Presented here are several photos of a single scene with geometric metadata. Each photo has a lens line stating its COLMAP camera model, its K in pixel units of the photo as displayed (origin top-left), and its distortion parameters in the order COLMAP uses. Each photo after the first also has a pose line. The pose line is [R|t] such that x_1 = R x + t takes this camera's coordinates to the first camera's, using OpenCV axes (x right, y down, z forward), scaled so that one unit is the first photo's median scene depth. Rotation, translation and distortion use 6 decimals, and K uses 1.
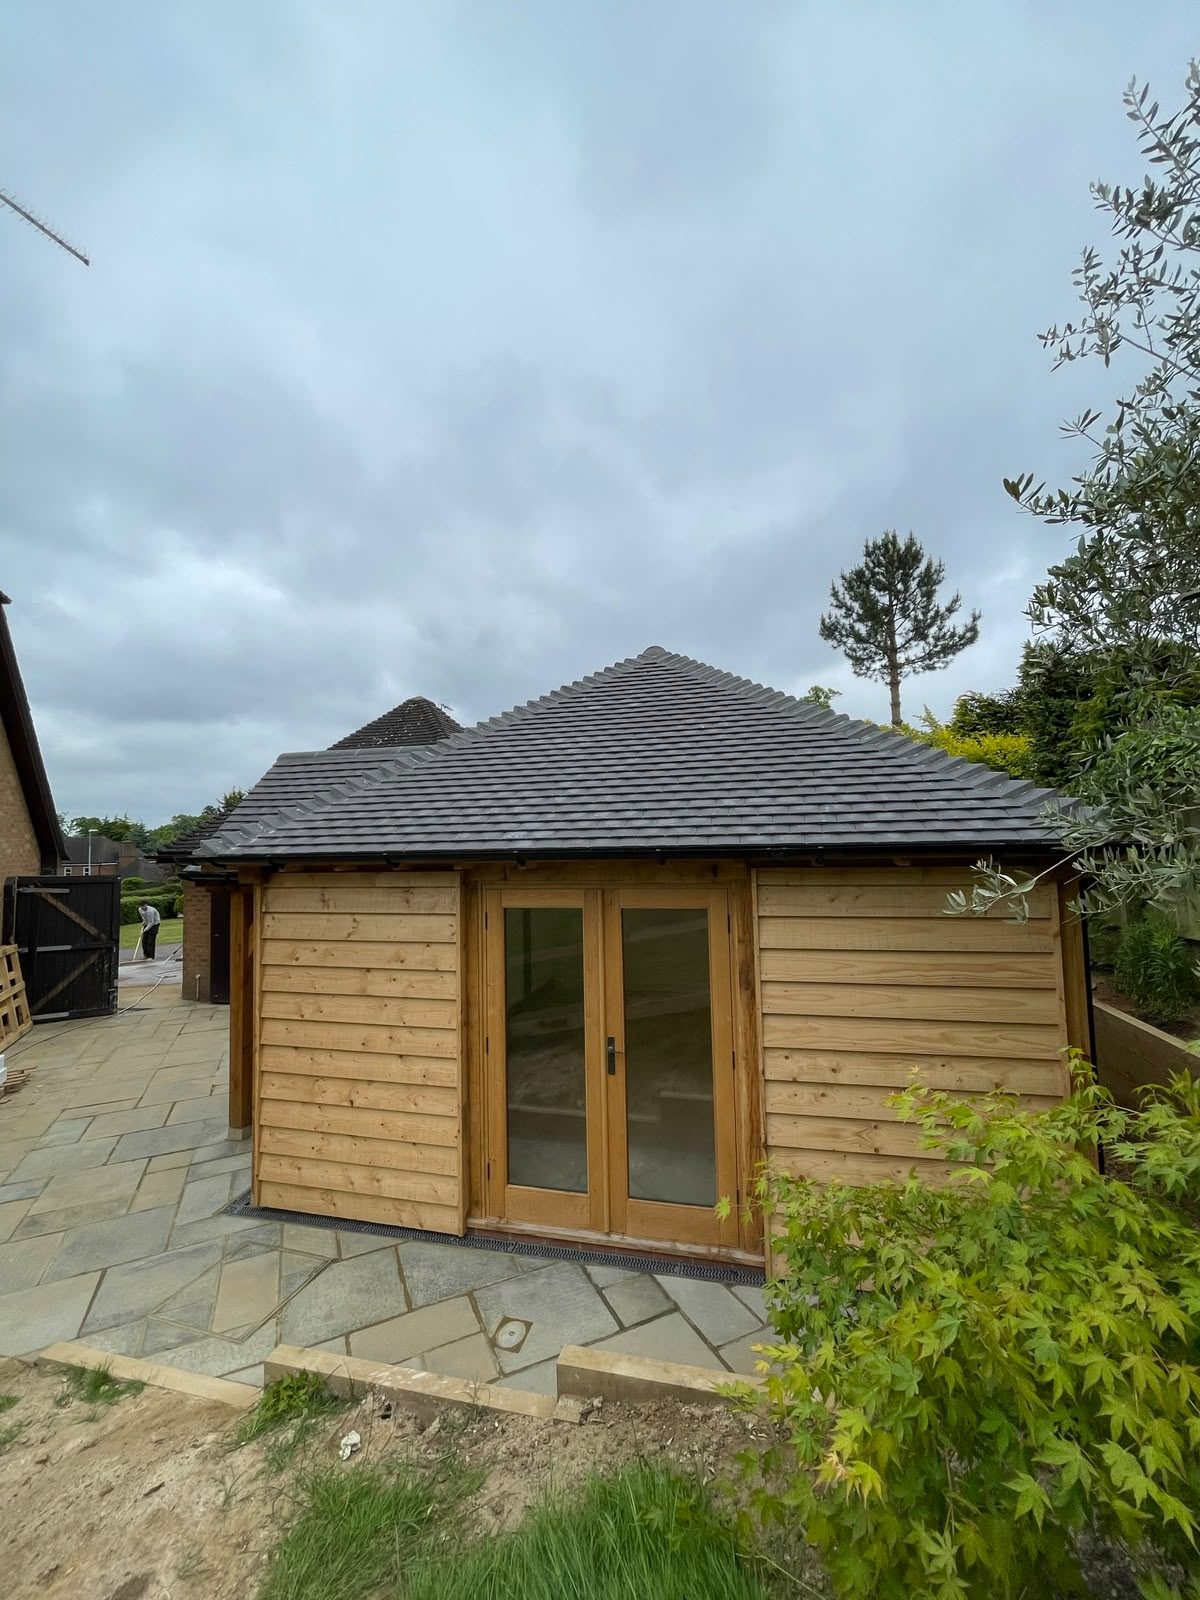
lens RADIAL K [[644.8, 0, 600.0], [0, 644.8, 800.0], [0, 0, 1]] dist [-0.000687, -0.000008]
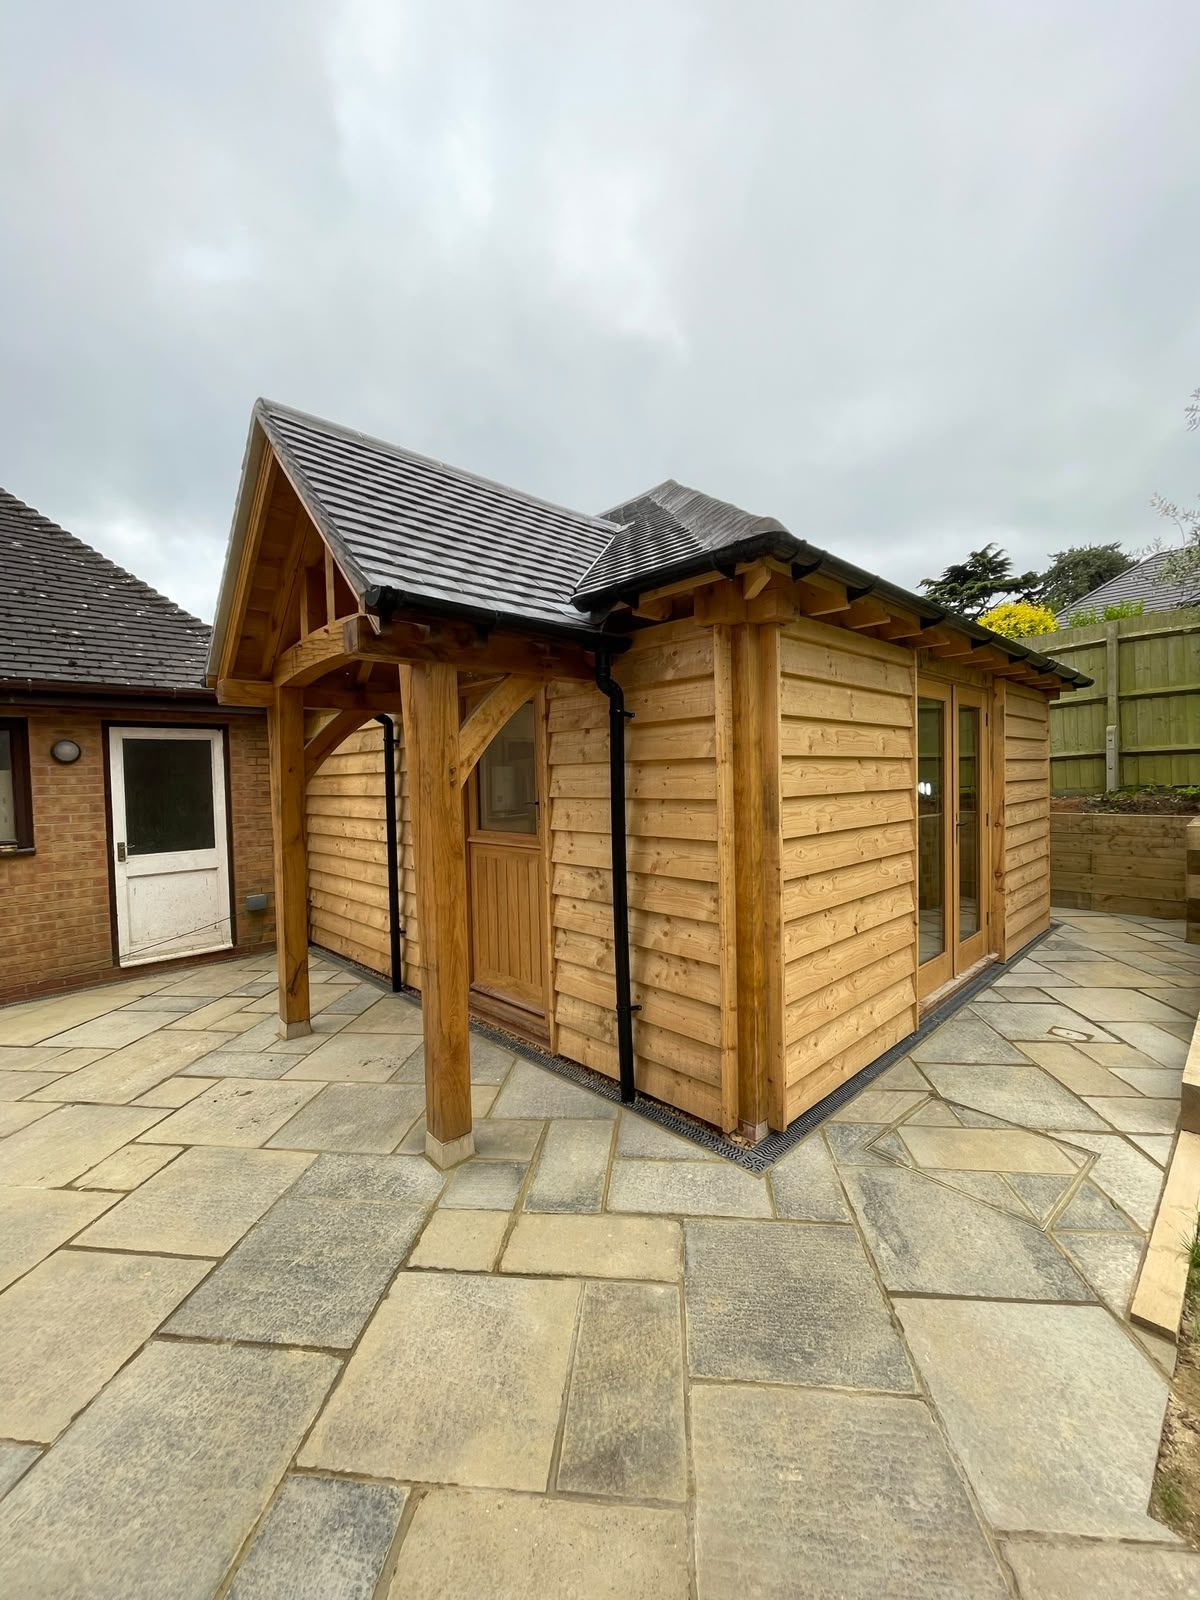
lens RADIAL K [[644.8, 0, 600.0], [0, 644.8, 800.0], [0, 0, 1]] dist [-0.000687, -0.000008]
pose [[0.529418, -0.022469, 0.848064, -1.391486], [-0.040514, 0.997839, 0.051728, 0.332876], [-0.847393, -0.061744, 0.527364, 0.999529]]
